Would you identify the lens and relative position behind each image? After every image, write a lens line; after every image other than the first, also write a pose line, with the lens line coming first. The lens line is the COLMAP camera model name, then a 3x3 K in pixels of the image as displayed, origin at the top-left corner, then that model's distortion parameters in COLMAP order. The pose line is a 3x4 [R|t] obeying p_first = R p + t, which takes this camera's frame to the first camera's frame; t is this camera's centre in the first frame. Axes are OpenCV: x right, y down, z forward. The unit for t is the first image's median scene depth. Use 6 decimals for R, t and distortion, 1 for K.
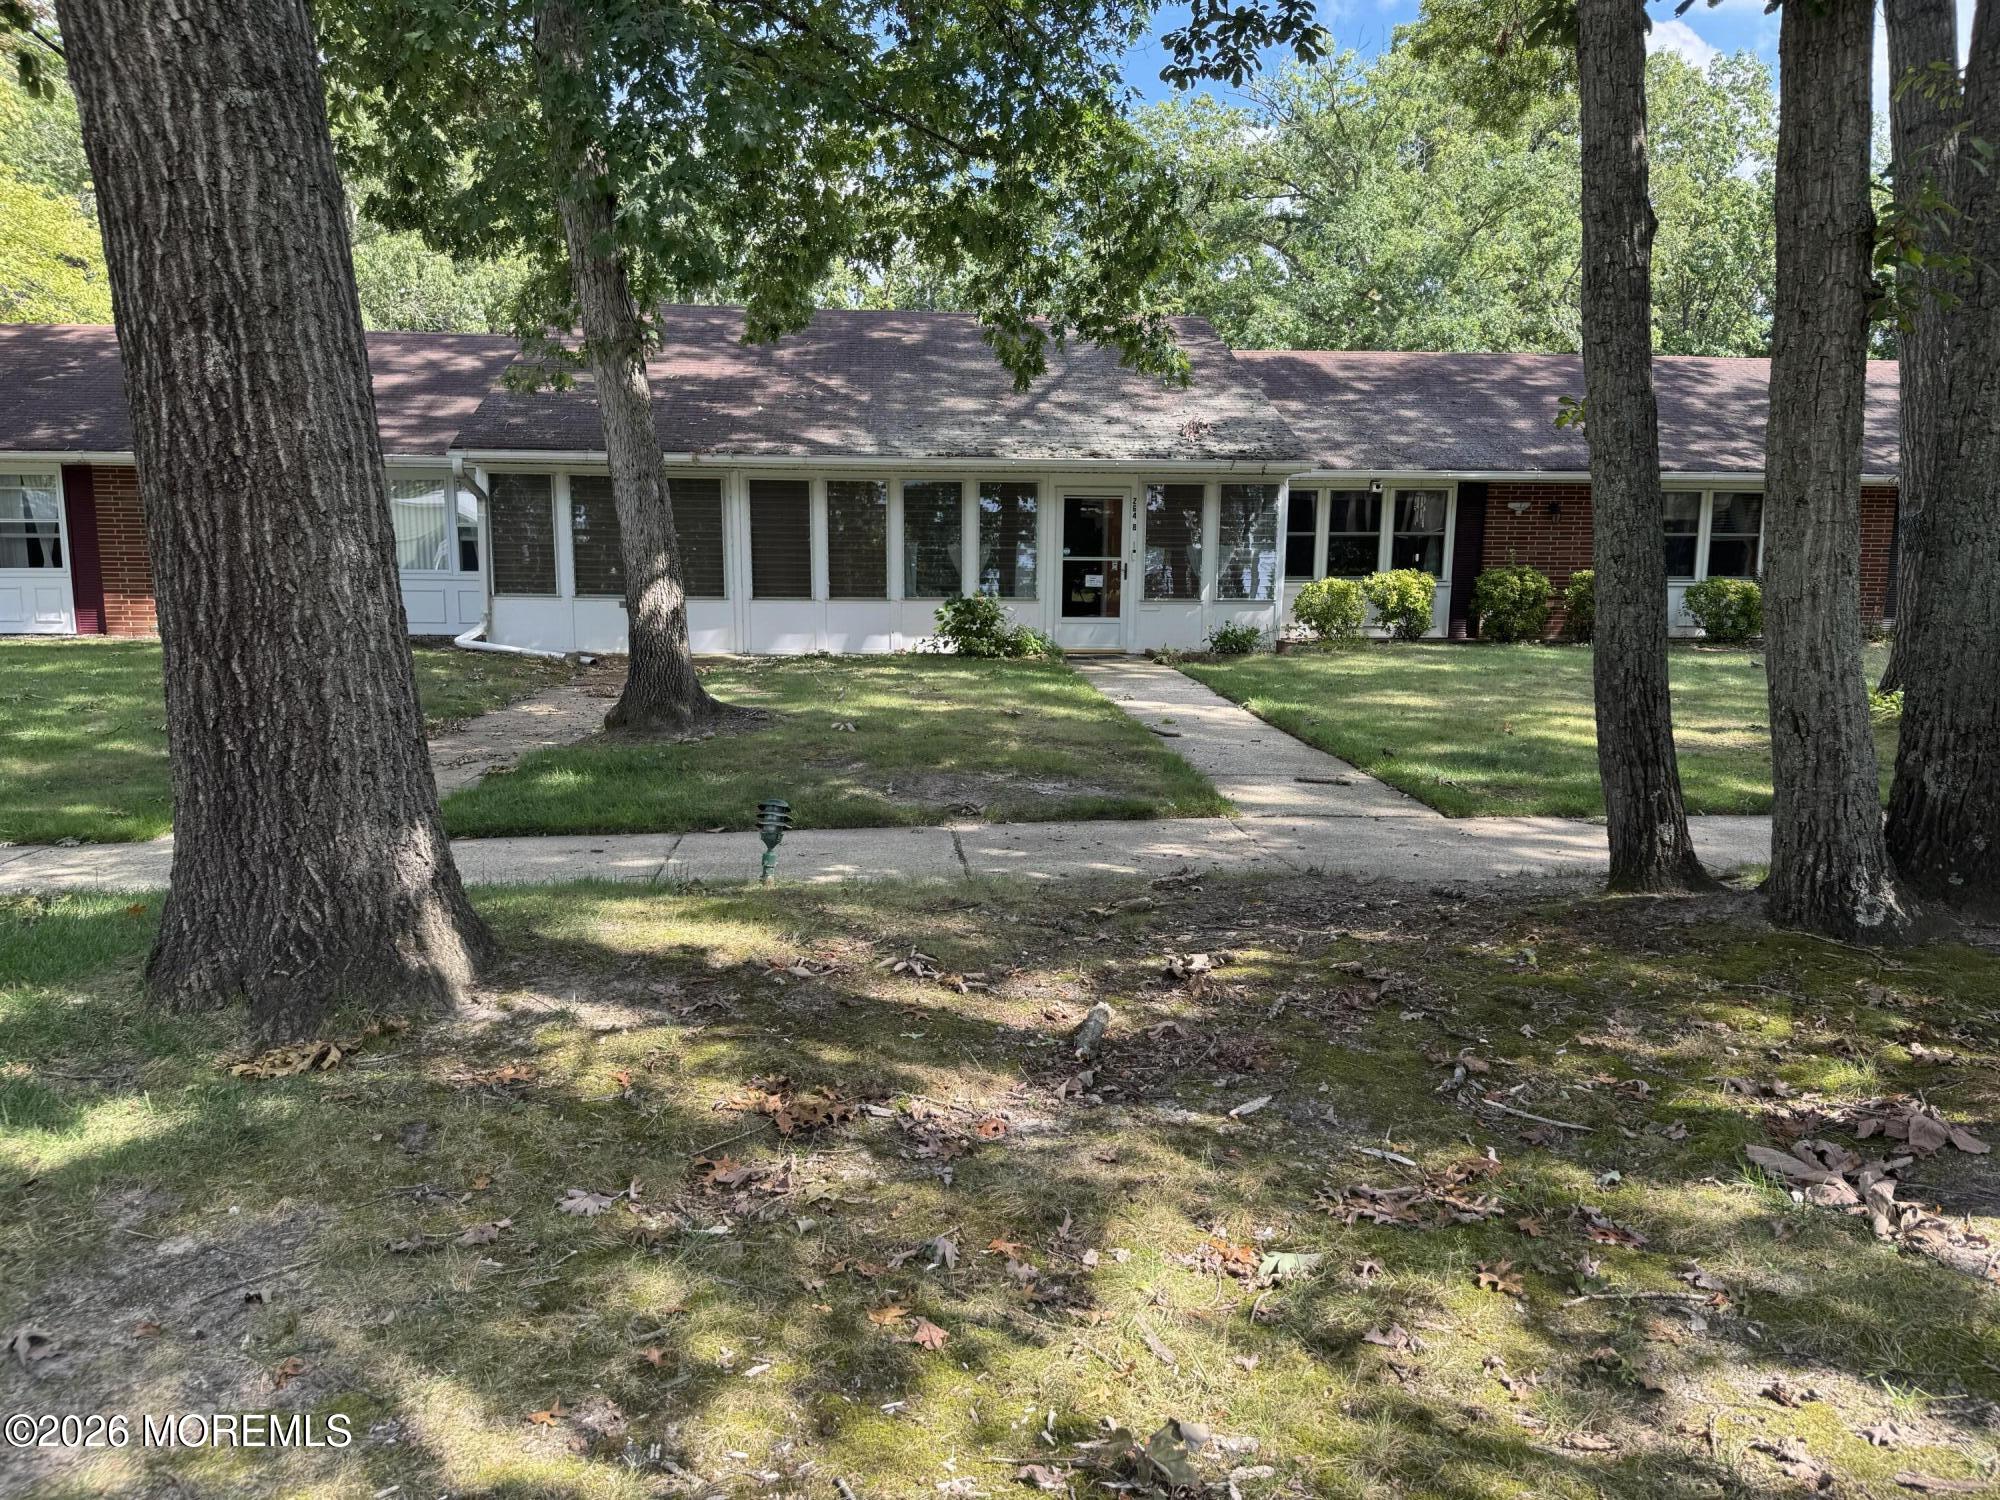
lens RADIAL K [[1558.5, 0, 1002.5], [0, 1558.5, 777.5], [0, 0, 1]] dist [0.126461, -0.331891]
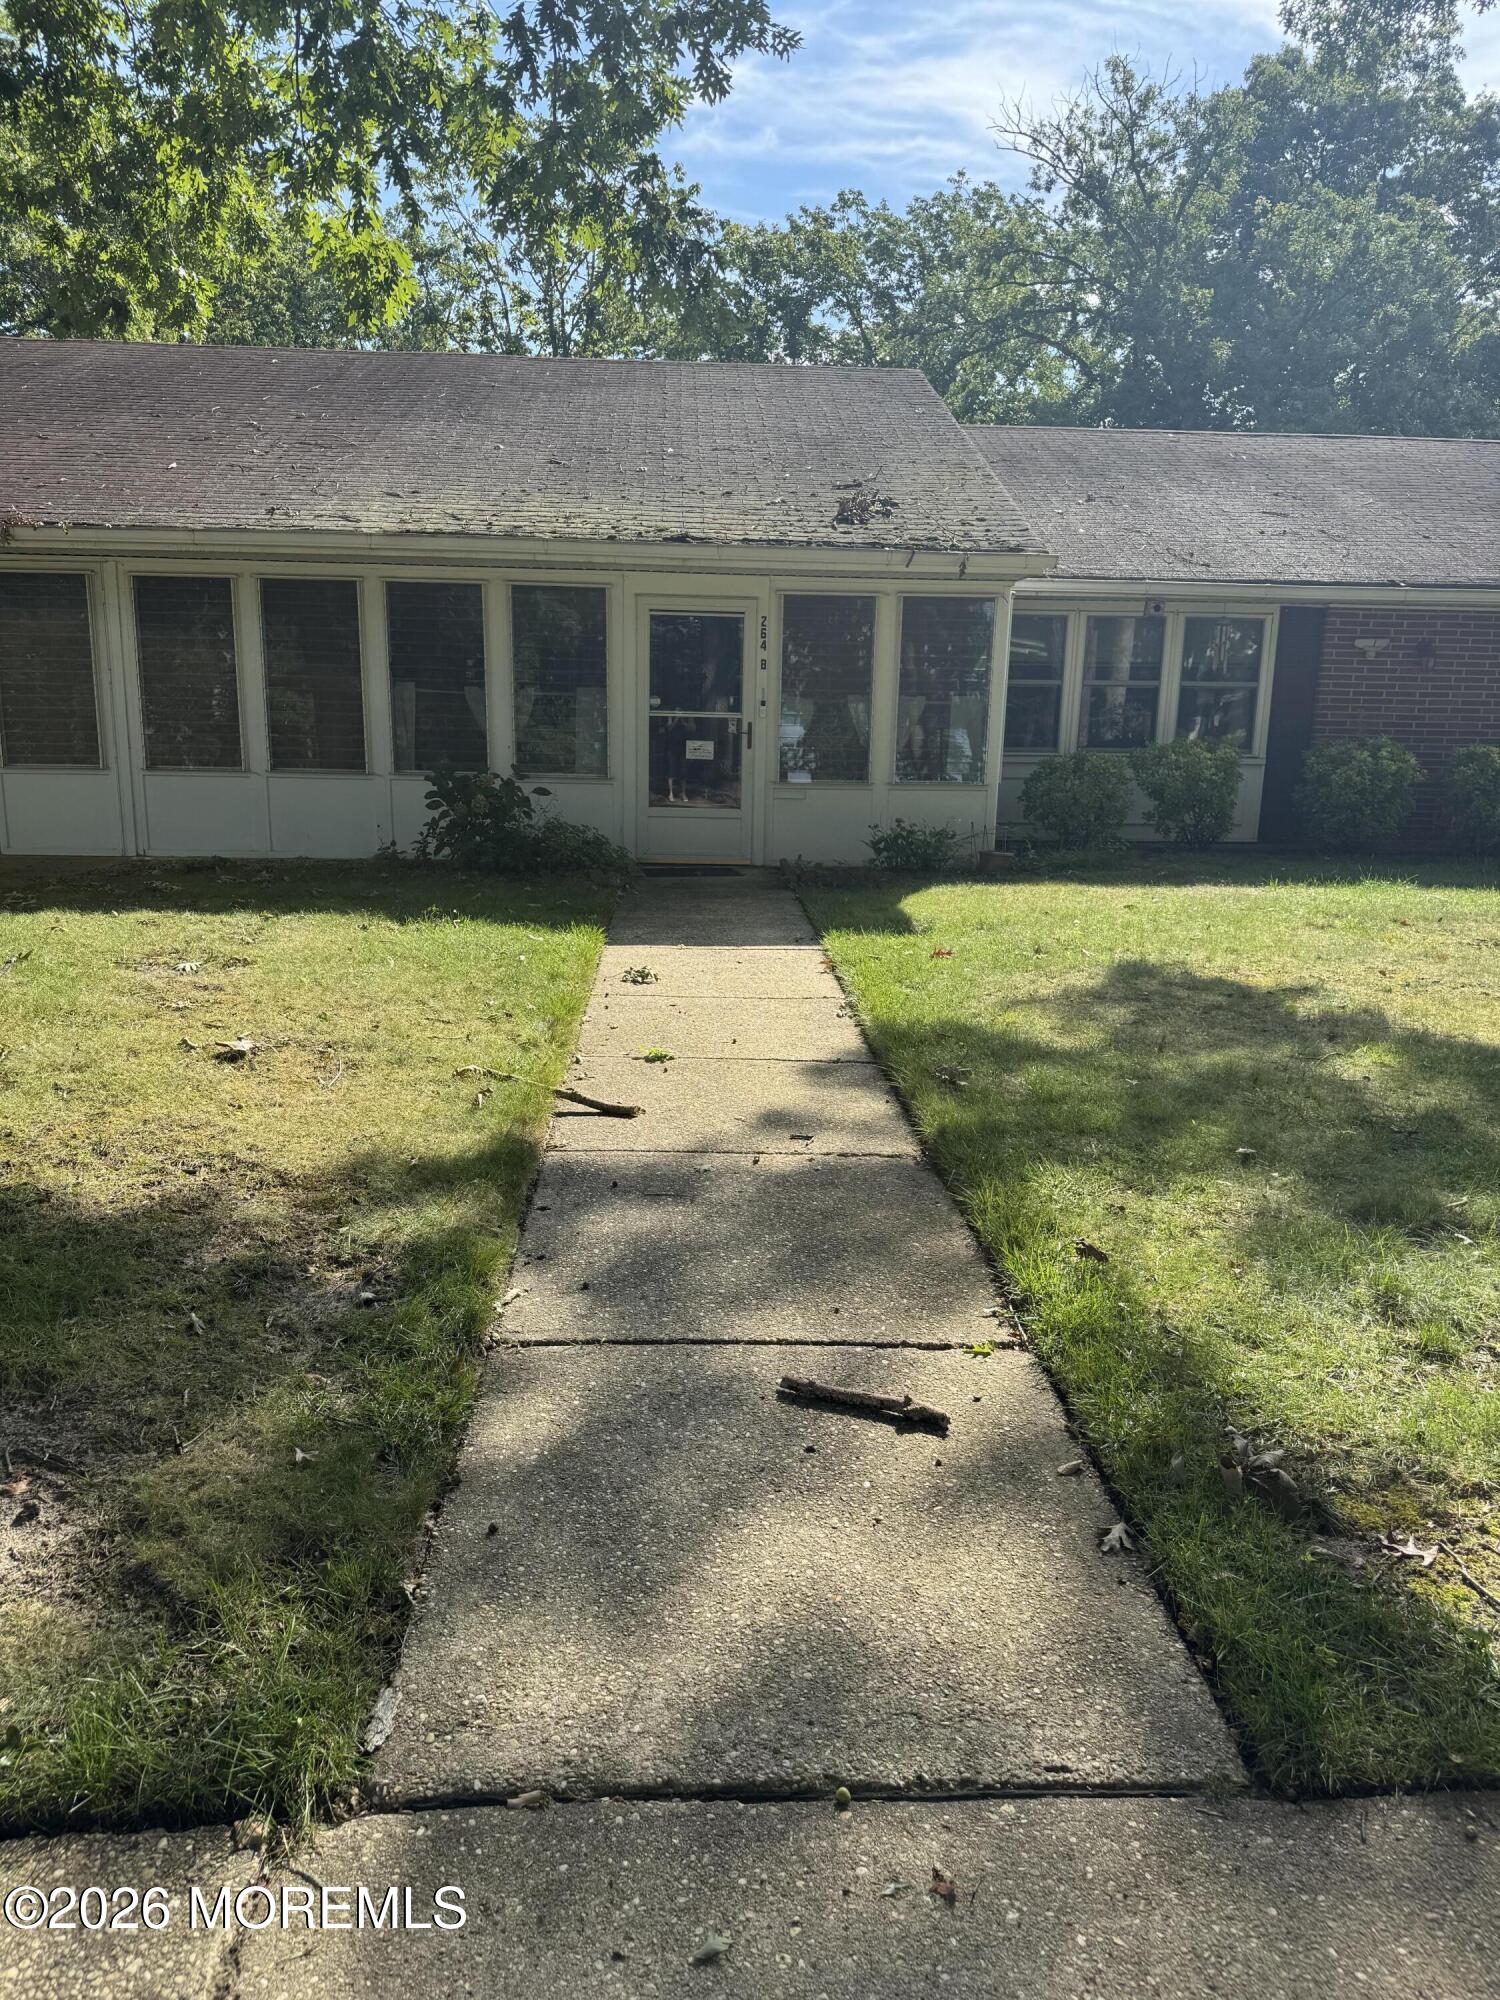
lens RADIAL K [[1501.1, 0, 776.5], [0, 1501.1, 1038.2], [0, 0, 1]] dist [0.106238, -0.202024]
pose [[0.999581, 0.016913, -0.023484, 0.104140], [-0.015400, 0.997884, 0.063170, -0.047621], [0.024503, -0.062782, 0.997726, 0.378576]]
